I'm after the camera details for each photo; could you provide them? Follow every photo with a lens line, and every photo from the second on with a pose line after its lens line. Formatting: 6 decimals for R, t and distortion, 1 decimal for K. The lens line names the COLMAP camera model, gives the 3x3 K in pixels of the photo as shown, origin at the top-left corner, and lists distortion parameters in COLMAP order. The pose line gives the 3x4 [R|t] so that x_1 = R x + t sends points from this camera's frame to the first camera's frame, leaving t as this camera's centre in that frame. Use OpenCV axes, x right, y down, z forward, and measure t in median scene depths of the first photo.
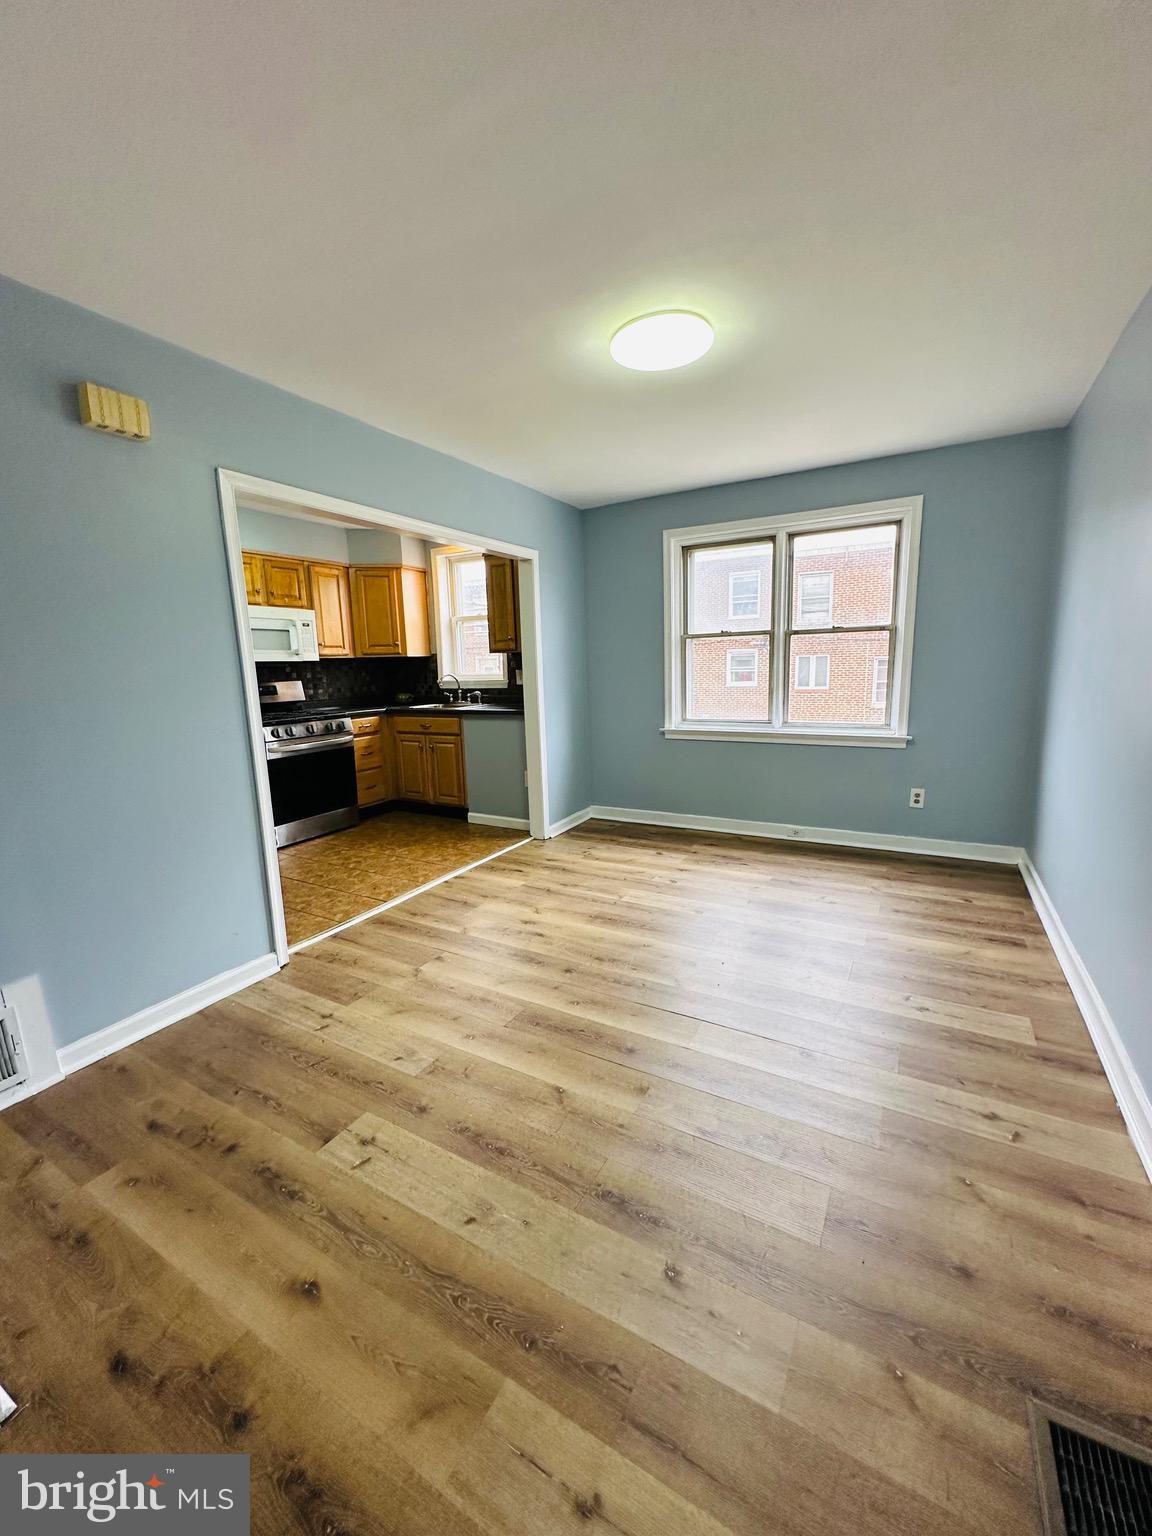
lens RADIAL K [[611.6, 0, 578.8], [0, 611.6, 768.4], [0, 0, 1]] dist [-0.003556, 0.000878]
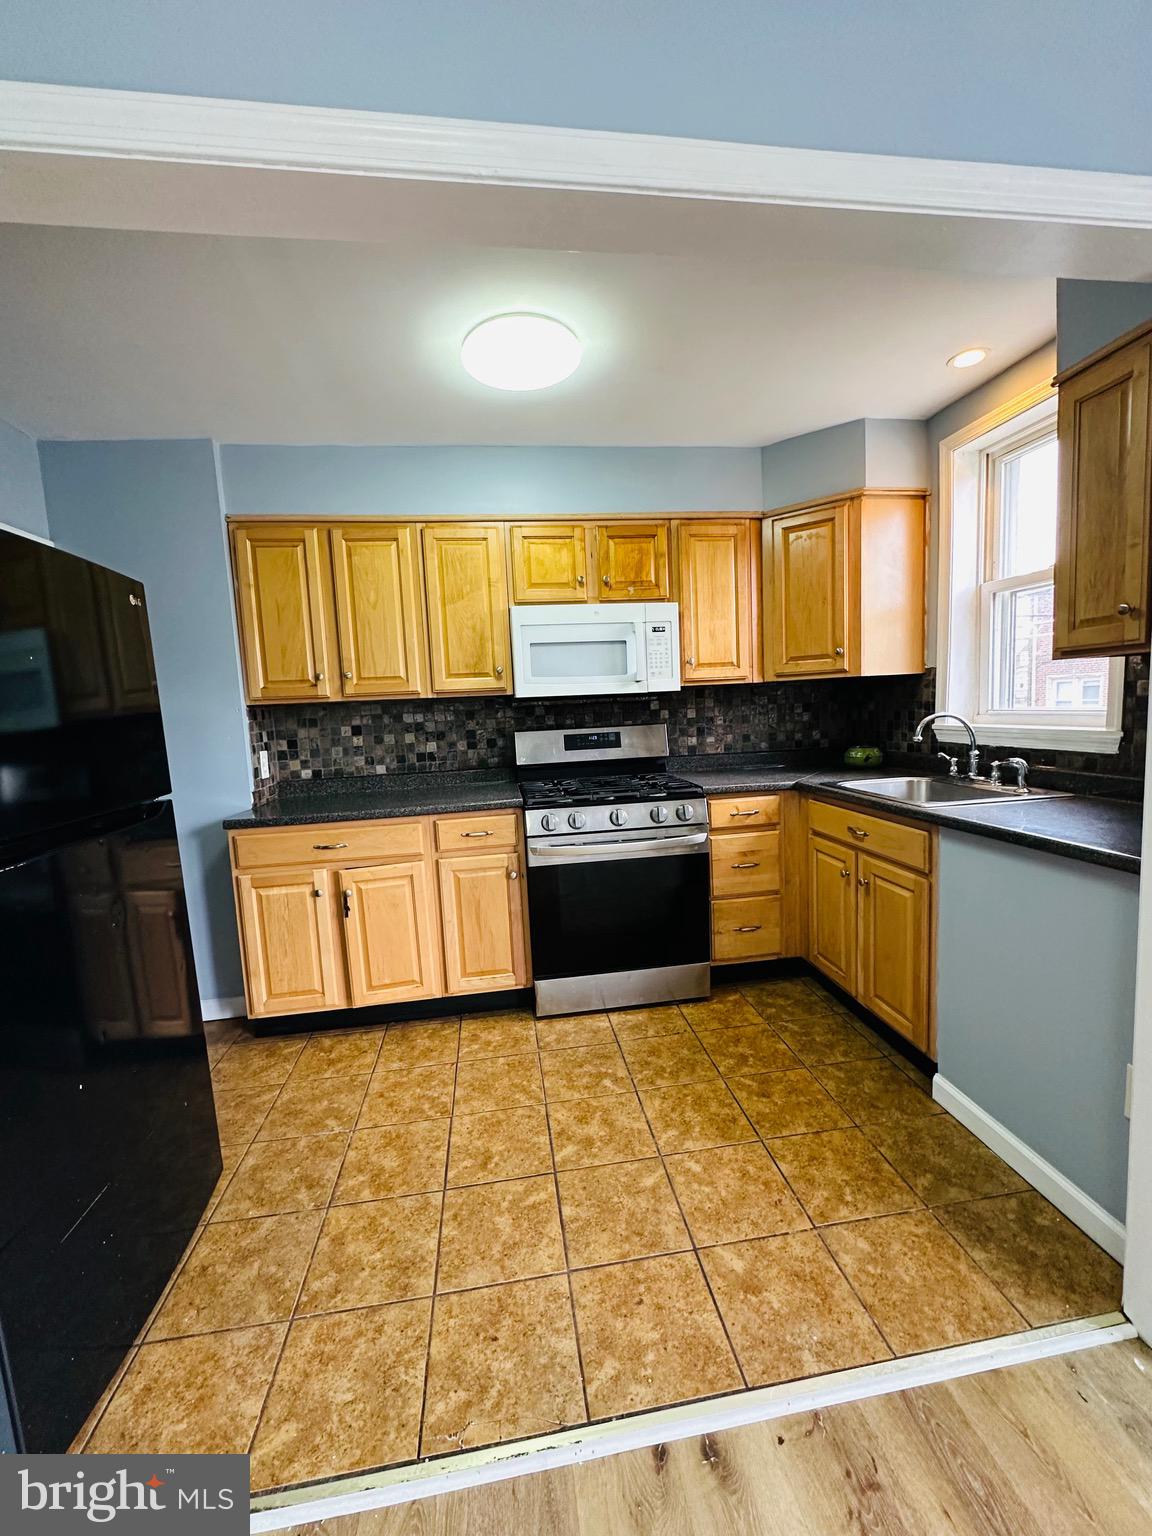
lens RADIAL K [[611.6, 0, 575.4], [0, 611.6, 767.8], [0, 0, 1]] dist [-0.003556, 0.000878]
pose [[0.607850, 0.079014, -0.790111, -0.029123], [-0.104730, 0.994322, 0.018864, -0.103632], [0.787115, 0.071282, 0.612674, 0.569714]]
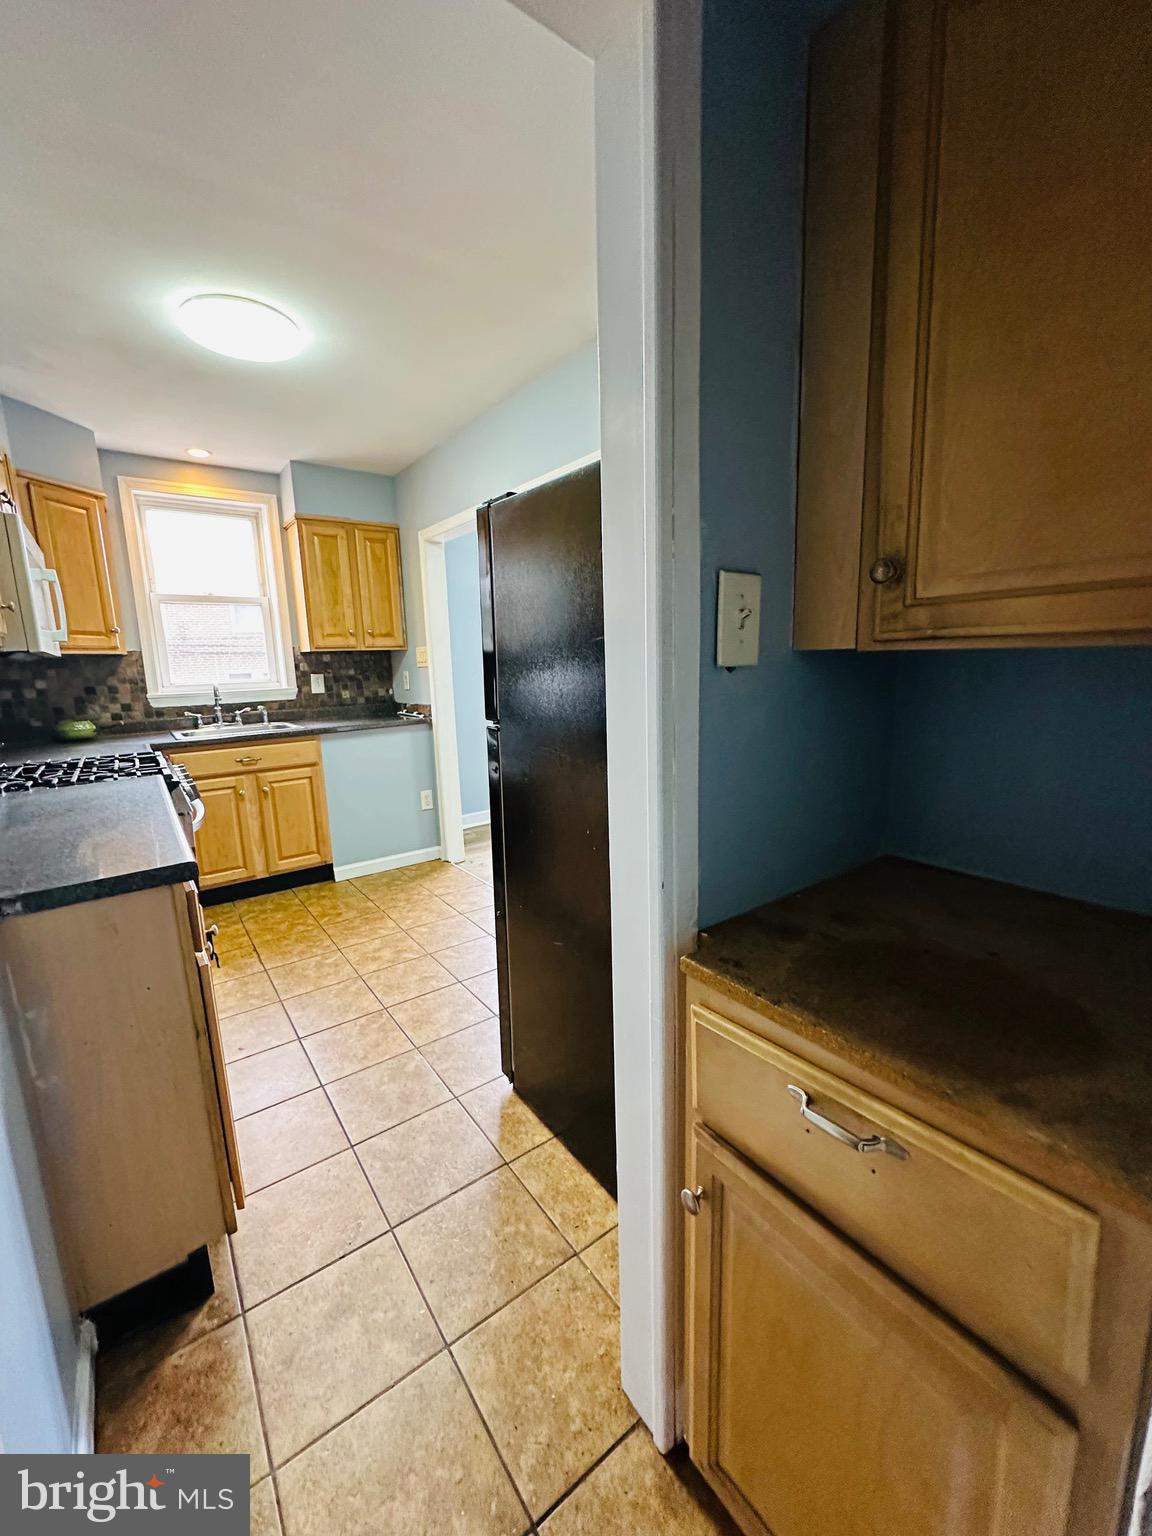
lens RADIAL K [[611.6, 0, 578.3], [0, 611.6, 768.7], [0, 0, 1]] dist [-0.003556, 0.000878]
pose [[0.406428, -0.149590, 0.901354, -0.699283], [0.173911, 0.981137, 0.084413, -0.055348], [-0.896979, 0.122448, 0.424777, 0.415864]]
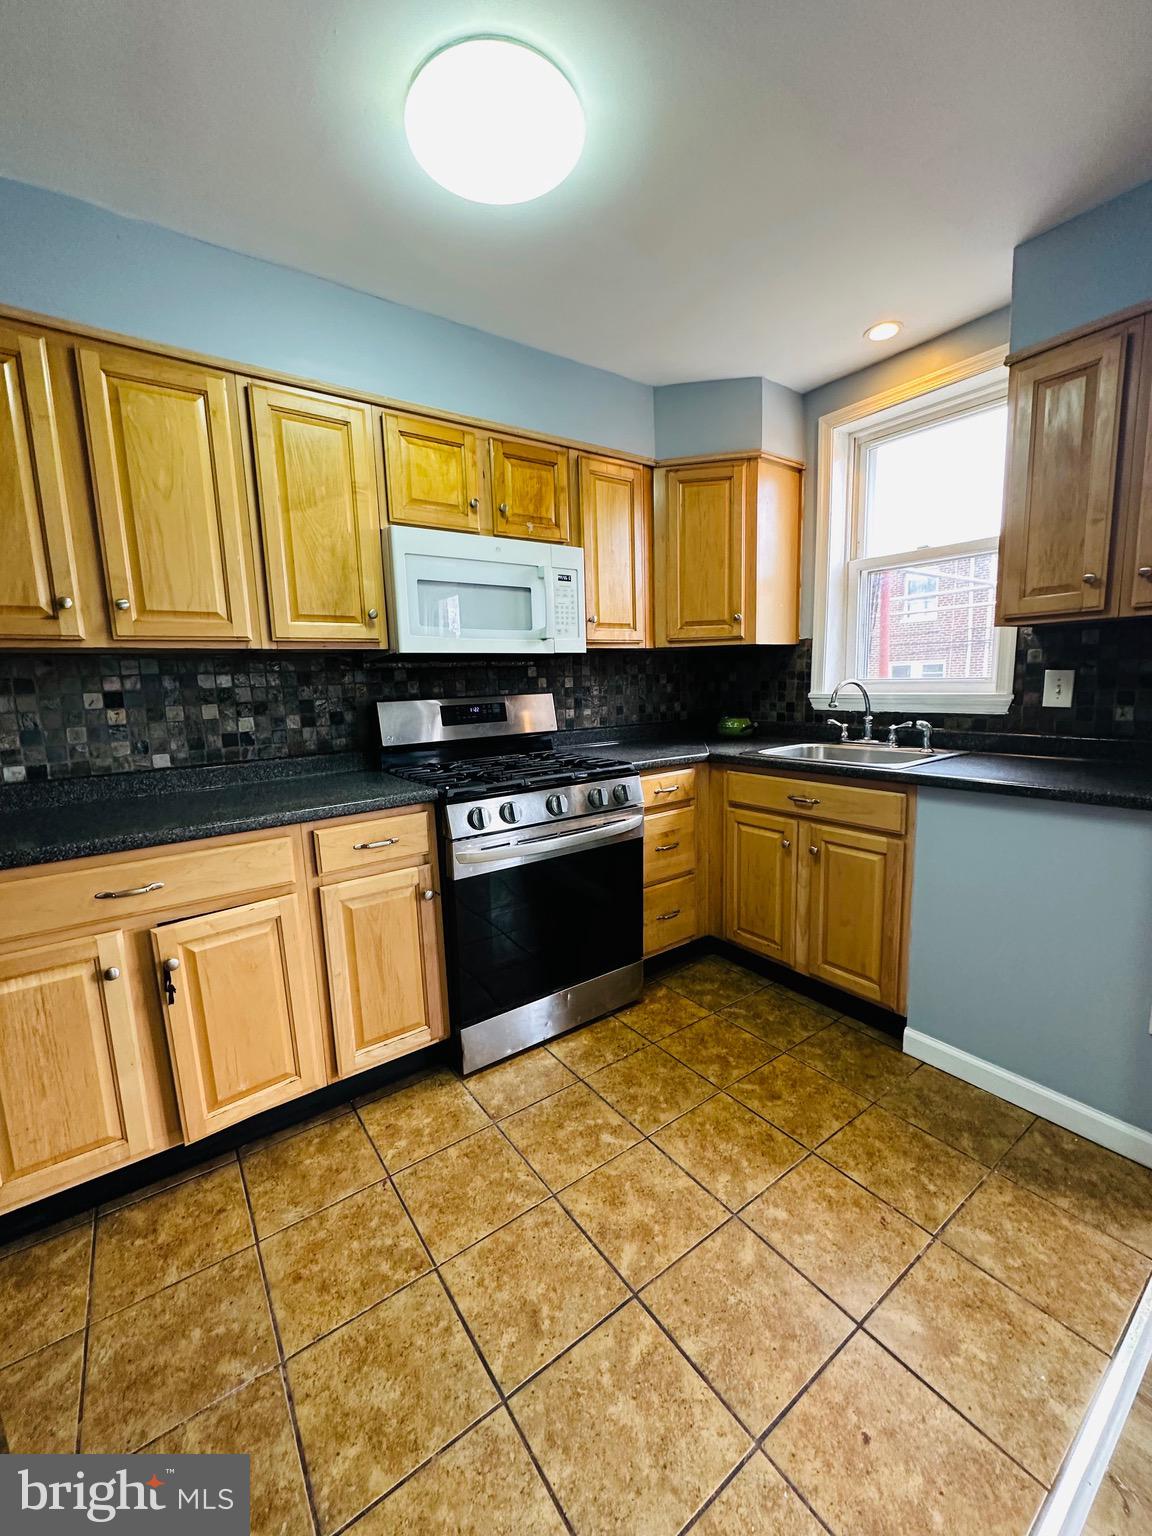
lens RADIAL K [[611.6, 0, 575.5], [0, 611.6, 767.8], [0, 0, 1]] dist [-0.003556, 0.000878]
pose [[0.906754, 0.058516, -0.417581, -0.219056], [-0.063765, 0.997964, 0.001384, -0.083460], [0.416811, 0.025372, 0.908639, 0.545166]]
